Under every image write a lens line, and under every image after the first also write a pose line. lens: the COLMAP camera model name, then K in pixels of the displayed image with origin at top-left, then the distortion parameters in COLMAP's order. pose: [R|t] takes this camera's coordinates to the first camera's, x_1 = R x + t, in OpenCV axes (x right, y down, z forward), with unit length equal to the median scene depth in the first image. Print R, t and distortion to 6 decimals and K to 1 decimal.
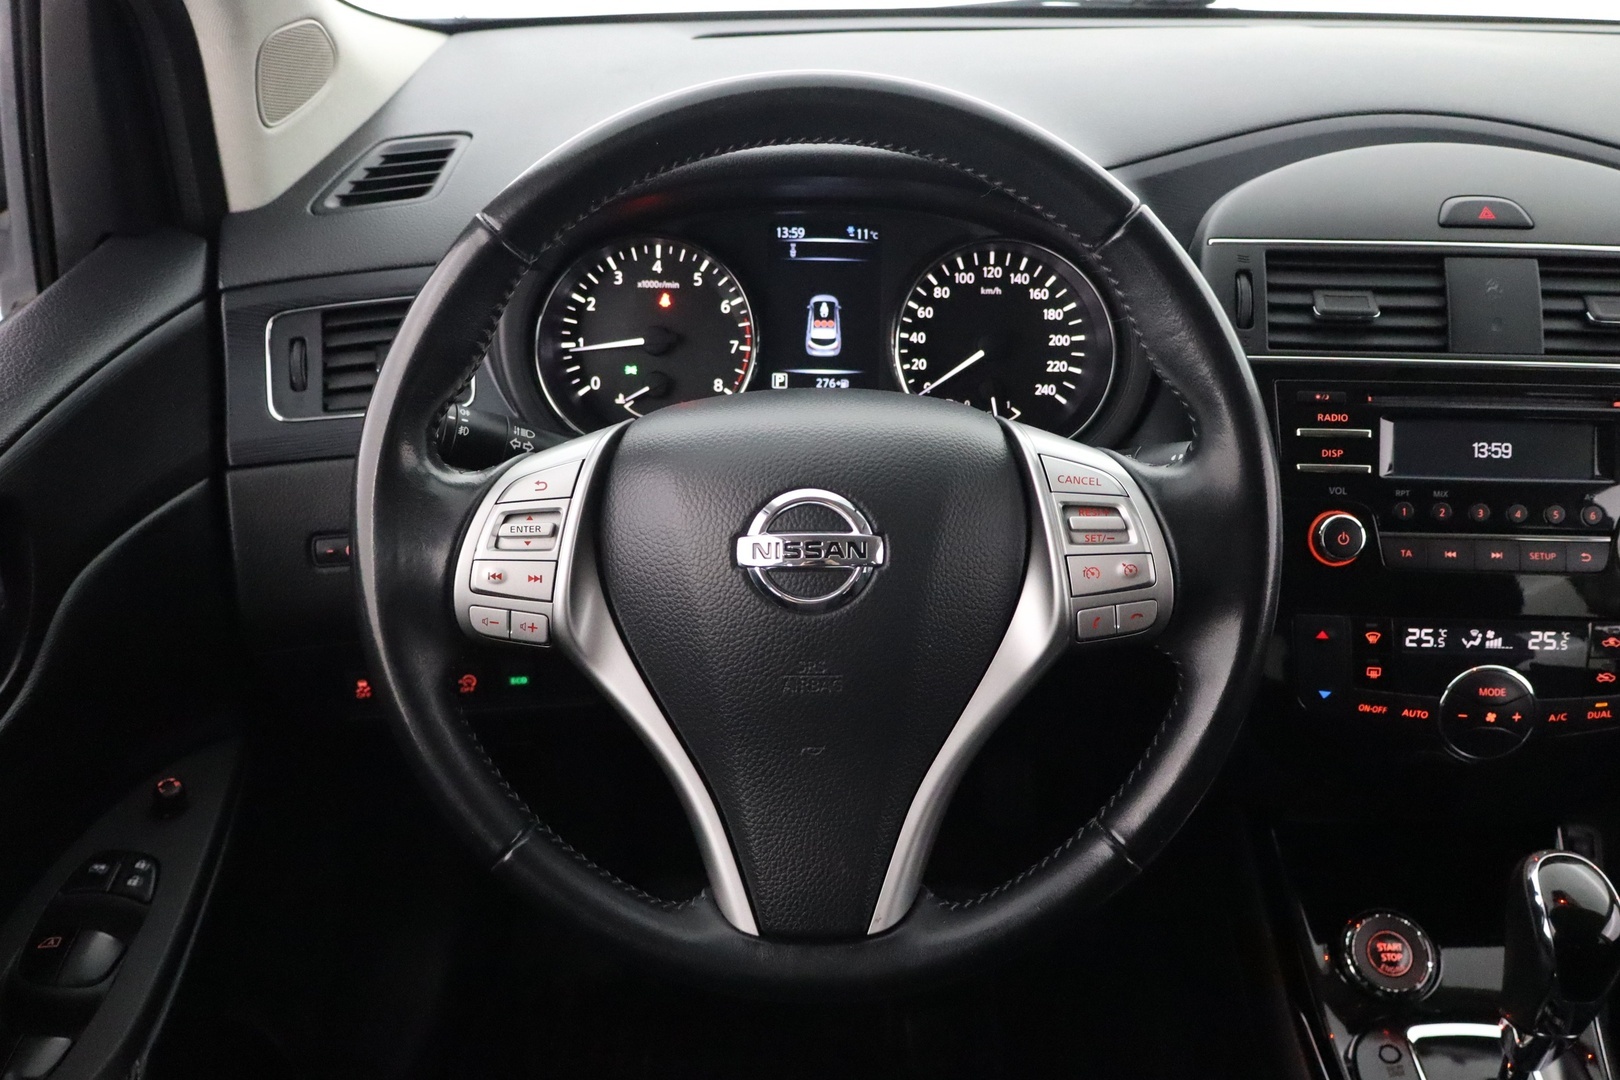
lens RADIAL K [[1623.8, 0, 807.2], [0, 1623.8, 534.7], [0, 0, 1]] dist [0.044493, 0.000000]
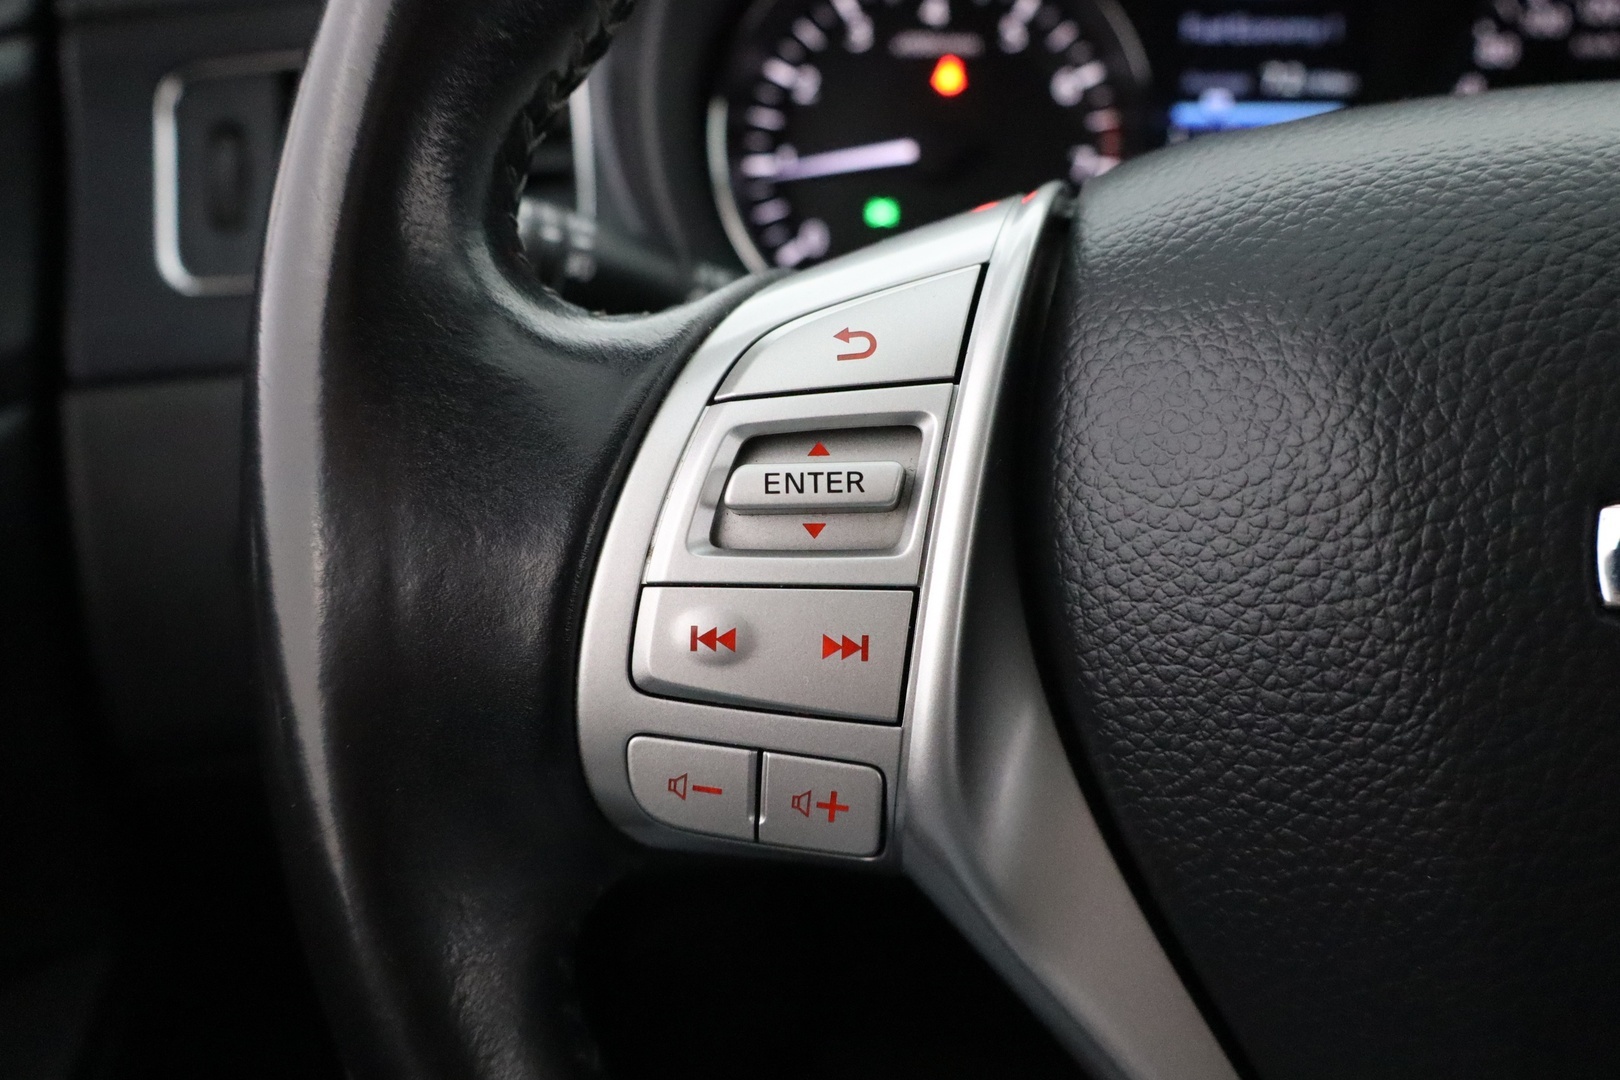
lens RADIAL K [[1623.8, 0, 801.9], [0, 1623.8, 533.1], [0, 0, 1]] dist [0.044493, 0.000000]
pose [[0.999139, -0.001624, -0.041464, -0.113156], [0.001190, 0.999944, -0.010506, 0.006255], [0.041479, 0.010447, 0.999085, 0.485544]]
